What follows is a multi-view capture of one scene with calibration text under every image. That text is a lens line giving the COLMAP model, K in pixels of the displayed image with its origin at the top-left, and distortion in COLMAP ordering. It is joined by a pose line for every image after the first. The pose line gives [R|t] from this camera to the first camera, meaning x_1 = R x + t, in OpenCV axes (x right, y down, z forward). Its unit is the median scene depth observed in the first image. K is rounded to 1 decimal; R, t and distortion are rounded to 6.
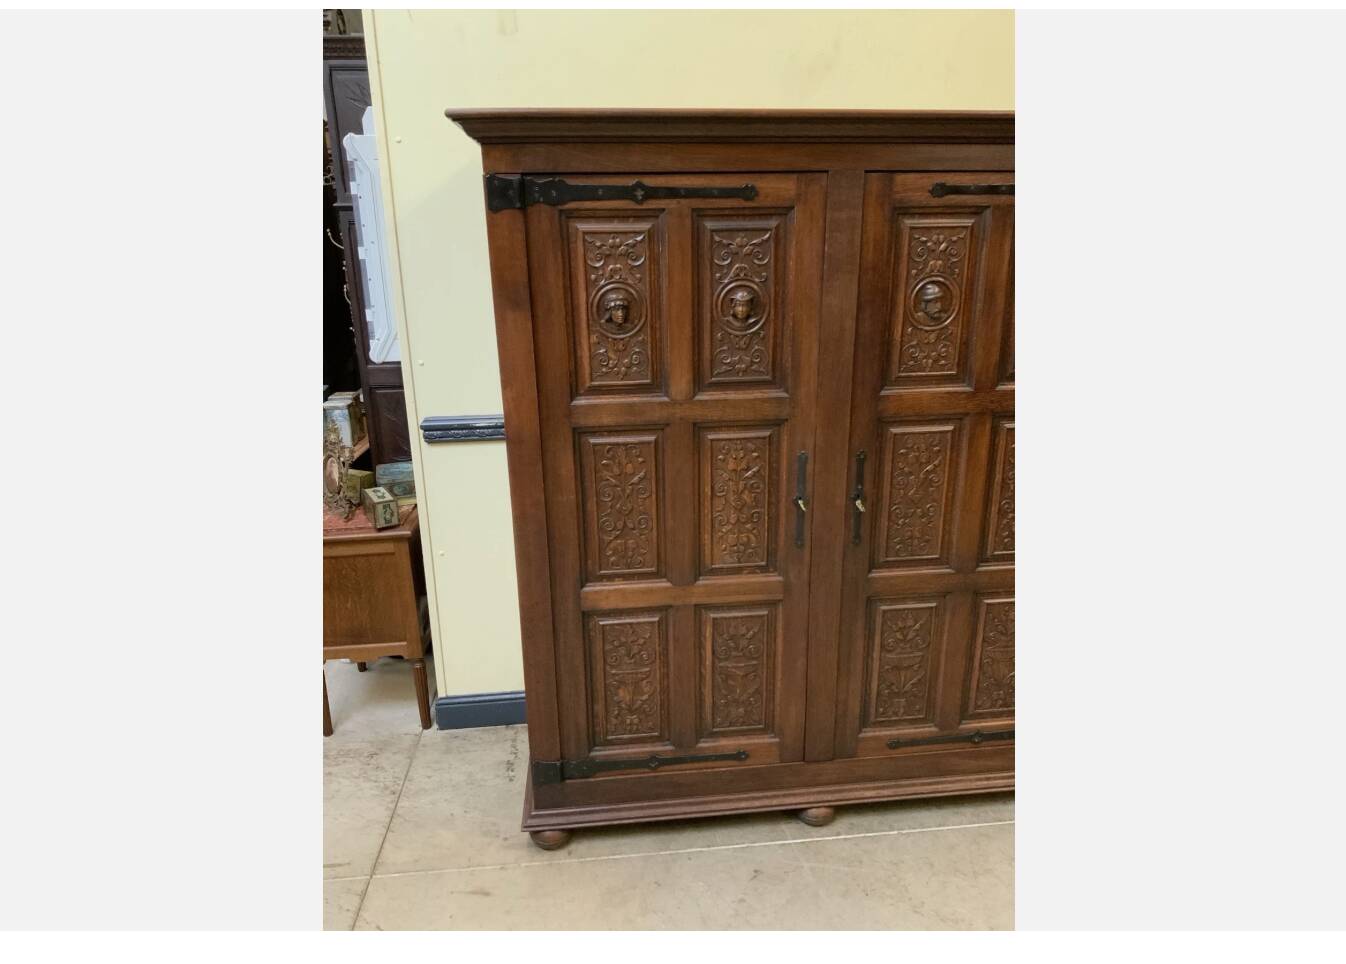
lens RADIAL K [[780.0, 0, 671.5], [0, 780.0, 470.5], [0, 0, 1]] dist [0.036668, -0.013705]
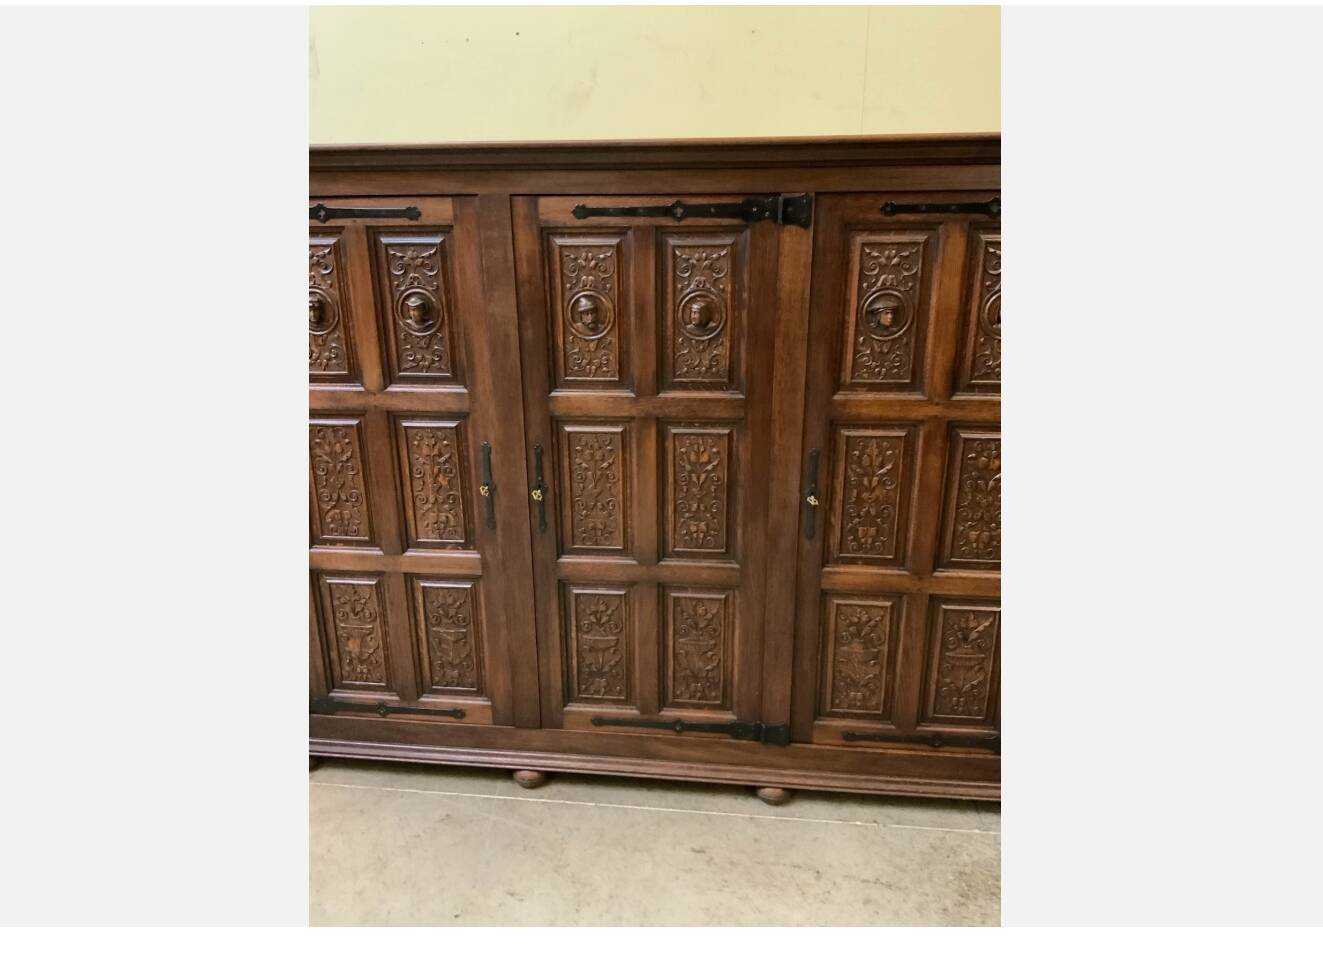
lens RADIAL K [[790.7, 0, 659.7], [0, 790.7, 467.1], [0, 0, 1]] dist [0.031392, -0.031667]
pose [[0.979212, 0.067489, -0.191283, 0.598325], [-0.068504, 0.997650, 0.001311, -0.007407], [0.190922, 0.011820, 0.981534, -0.061289]]
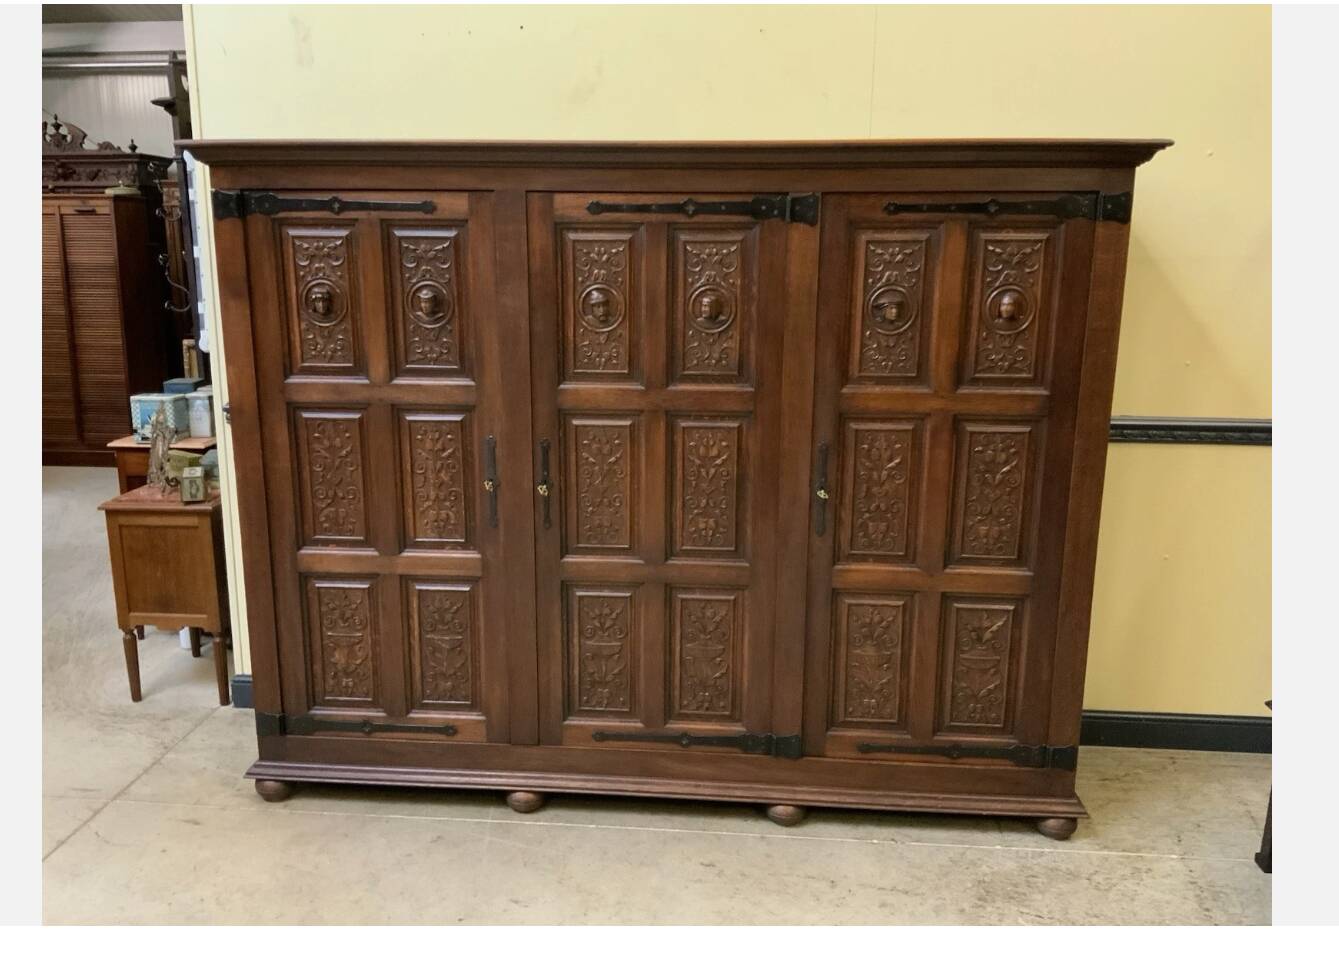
lens RADIAL K [[1022.7, 0, 661.2], [0, 1022.7, 459.6], [0, 0, 1]] dist [0.066977, -0.110350]
pose [[0.984355, 0.056588, -0.166864, 0.612447], [-0.070947, 0.994155, -0.081384, 0.102961], [0.161283, 0.091949, 0.982615, -0.357328]]
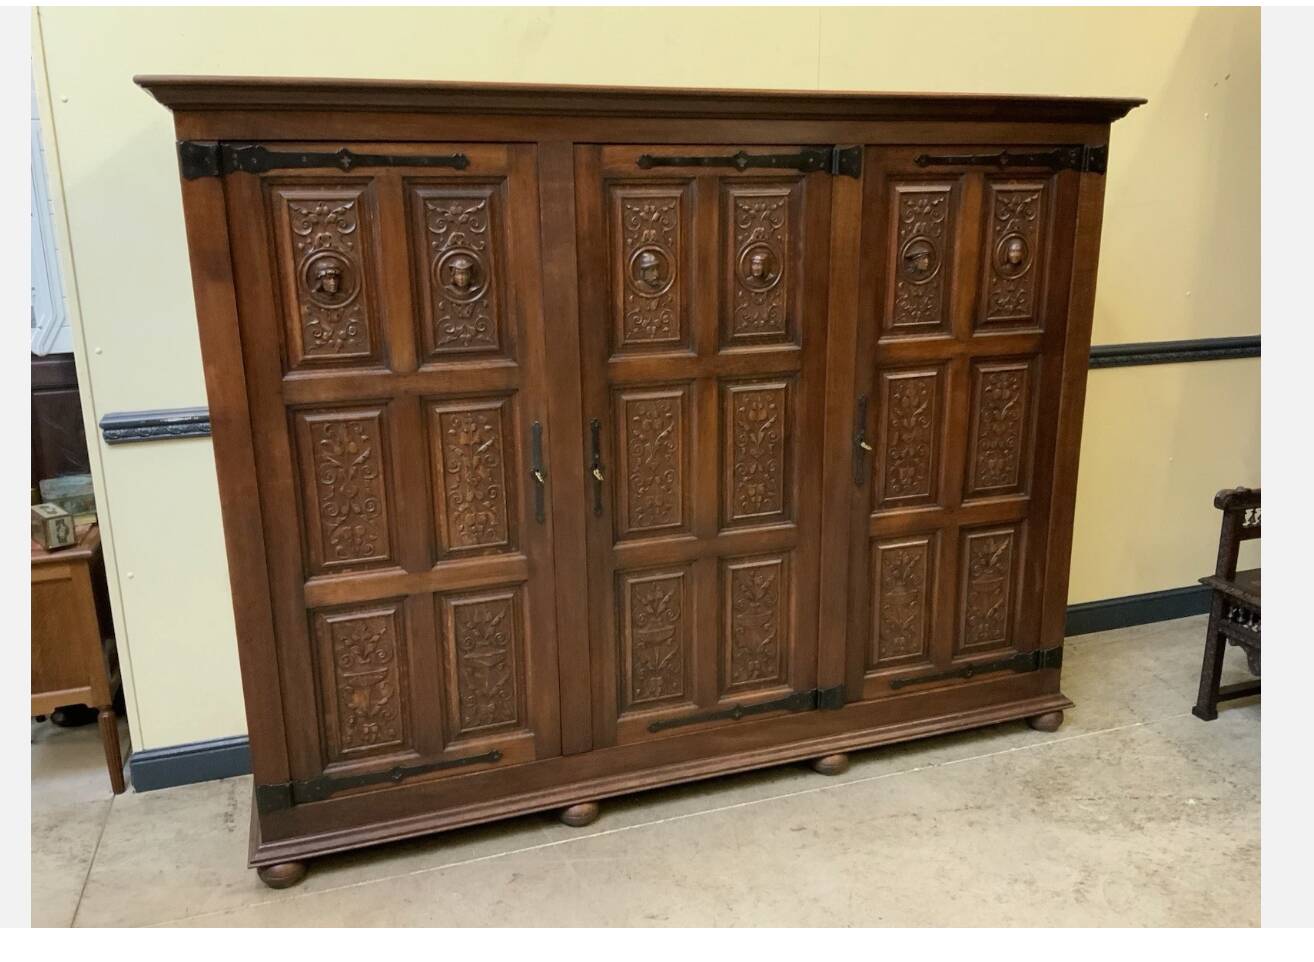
lens RADIAL K [[1005.9, 0, 647.0], [0, 1005.9, 461.3], [0, 0, 1]] dist [0.064890, -0.105357]
pose [[0.975808, -0.053188, 0.212063, 0.031543], [0.065304, 0.996585, -0.050542, 0.092840], [-0.208650, 0.063168, 0.975948, -0.248192]]
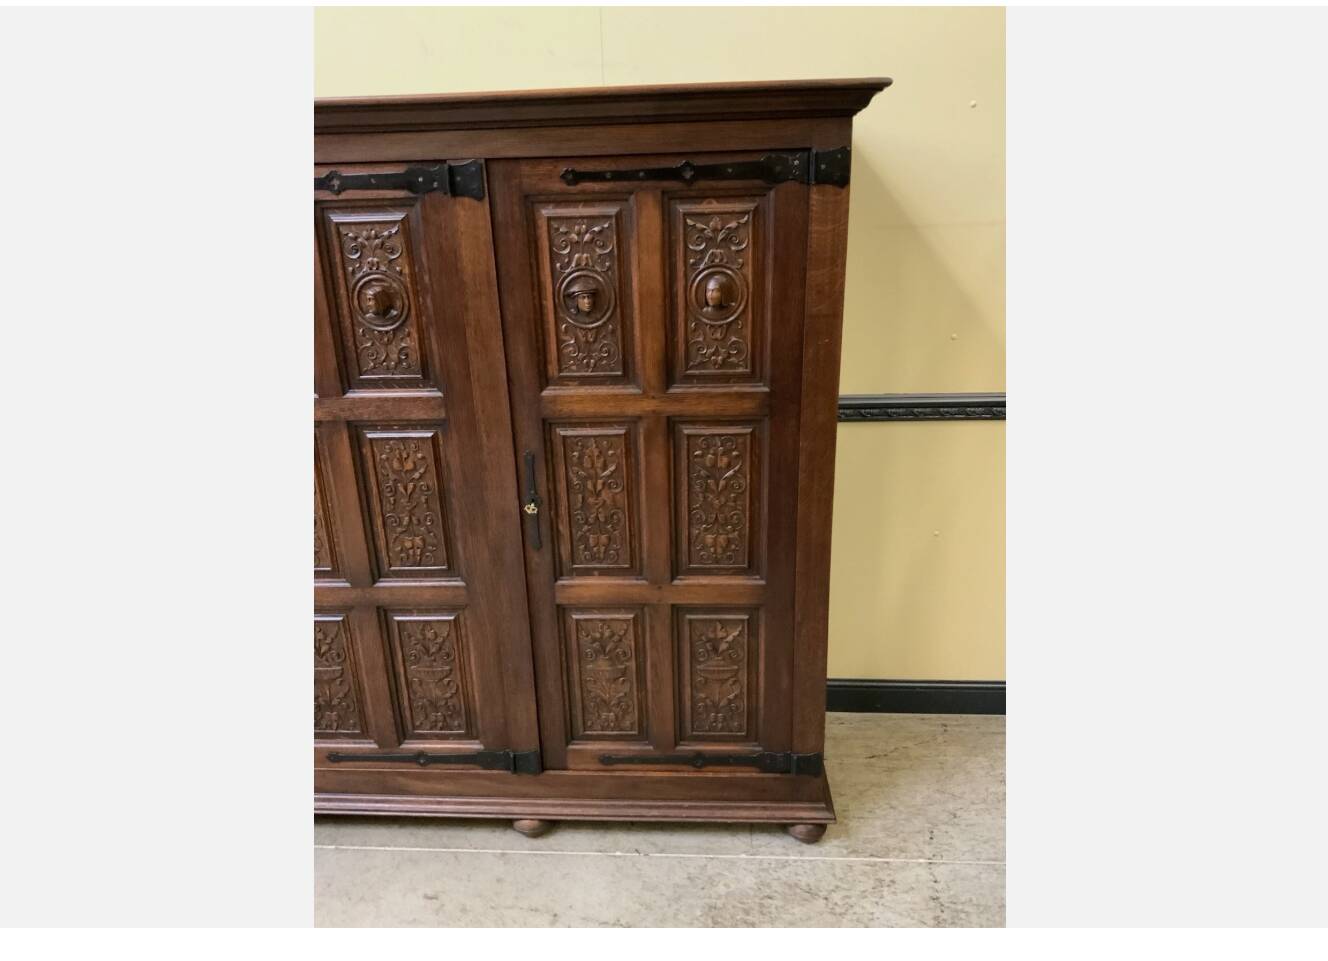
lens RADIAL K [[779.2, 0, 669.6], [0, 779.2, 473.5], [0, 0, 1]] dist [0.042987, -0.015034]
pose [[0.989660, 0.036601, -0.138687, 0.886751], [-0.033208, 0.999092, 0.026707, -0.047084], [0.139539, -0.021826, 0.989976, 0.111517]]
